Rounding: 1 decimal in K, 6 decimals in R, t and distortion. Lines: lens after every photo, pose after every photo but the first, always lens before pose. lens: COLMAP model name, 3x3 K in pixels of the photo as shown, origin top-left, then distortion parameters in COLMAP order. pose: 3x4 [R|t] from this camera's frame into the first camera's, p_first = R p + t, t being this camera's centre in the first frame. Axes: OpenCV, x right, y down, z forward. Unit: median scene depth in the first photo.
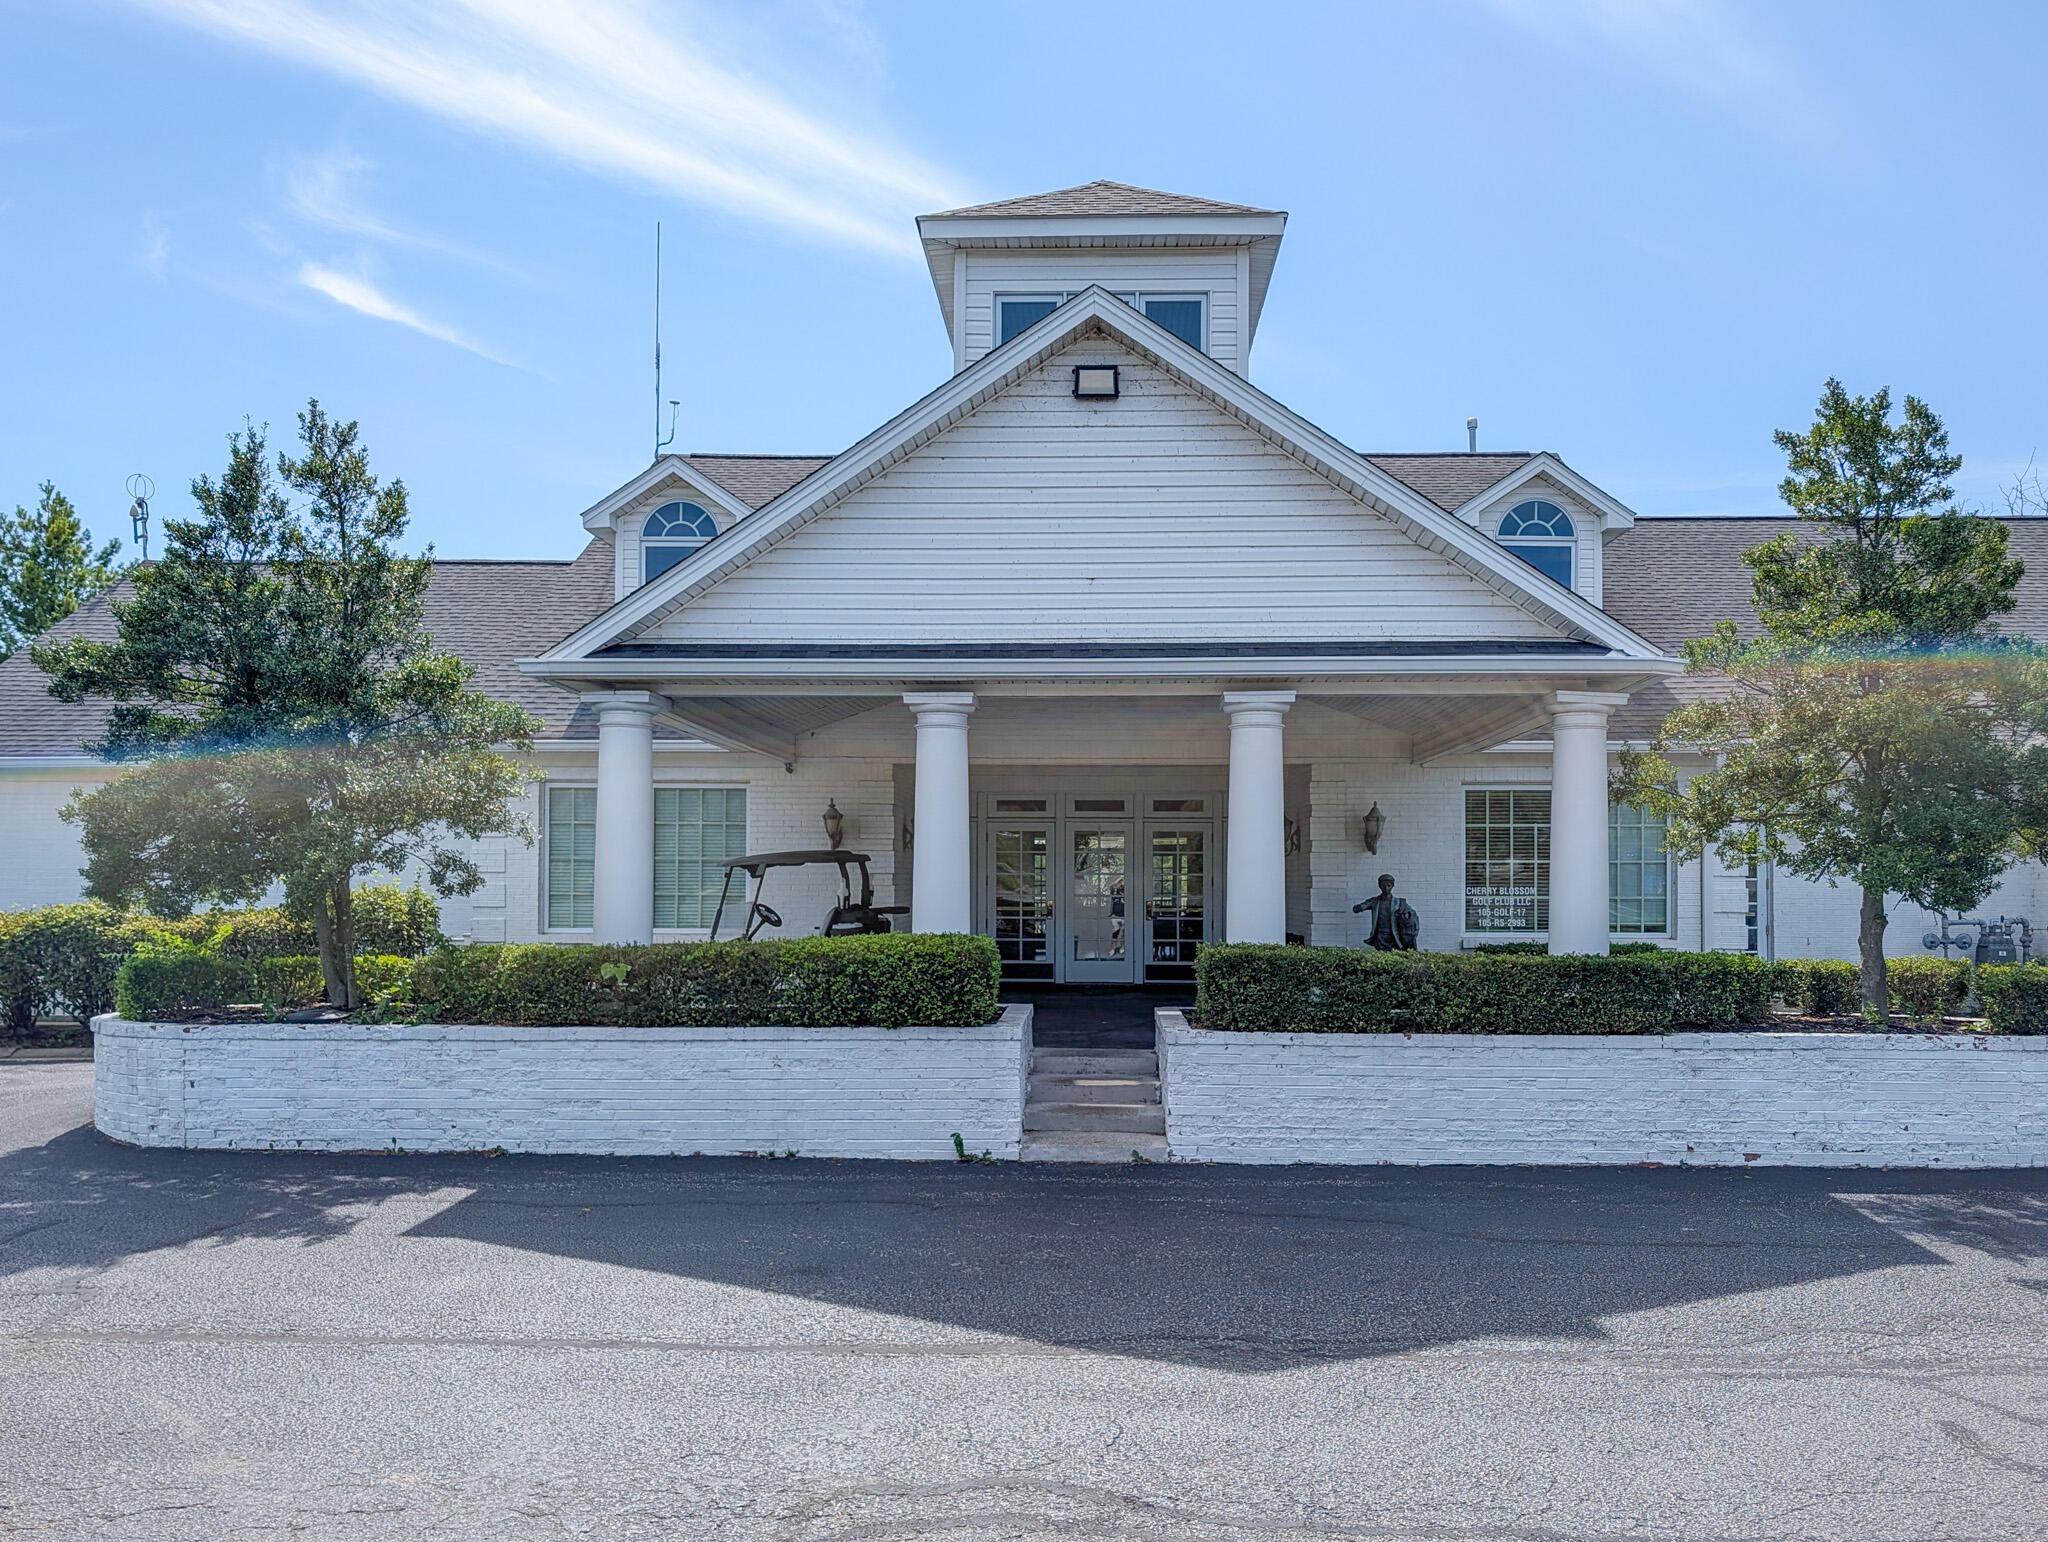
lens RADIAL K [[1454.7, 0, 1026.8], [0, 1454.7, 859.8], [0, 0, 1]] dist [-0.009813, 0.006799]
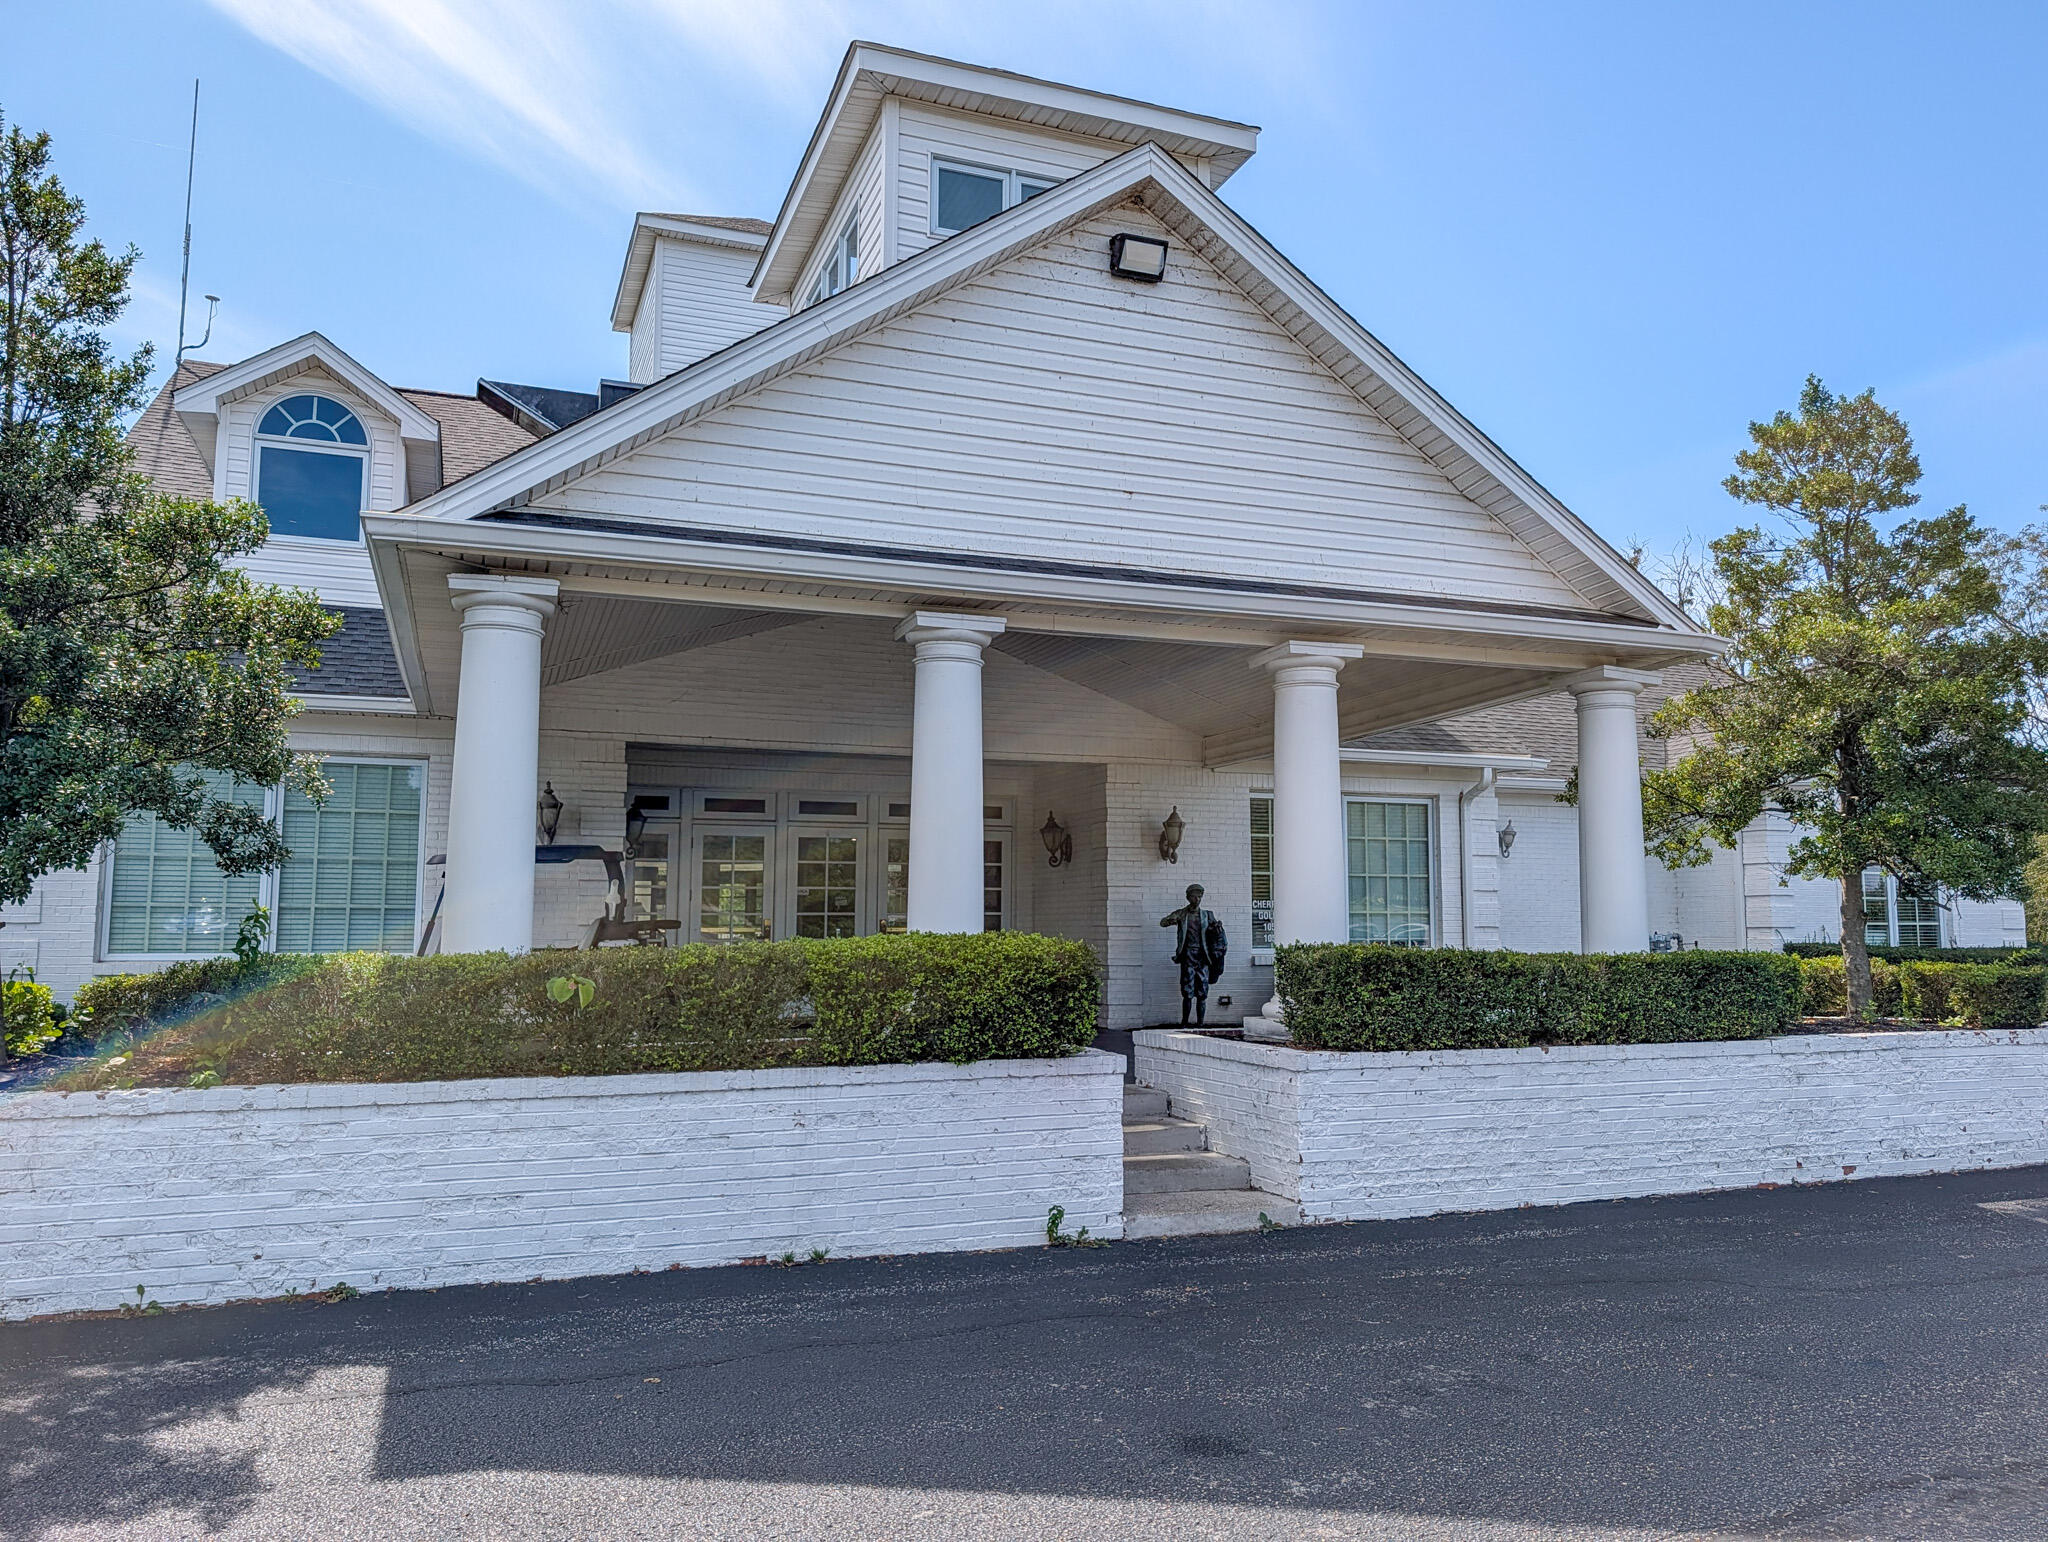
lens RADIAL K [[1454.7, 0, 994.4], [0, 1454.7, 768.0], [0, 0, 1]] dist [-0.009813, 0.006799]
pose [[0.925246, 0.040707, 0.377177, -0.350894], [-0.005394, 0.995538, -0.094212, 0.038545], [-0.379329, 0.085134, 0.921337, 0.321573]]
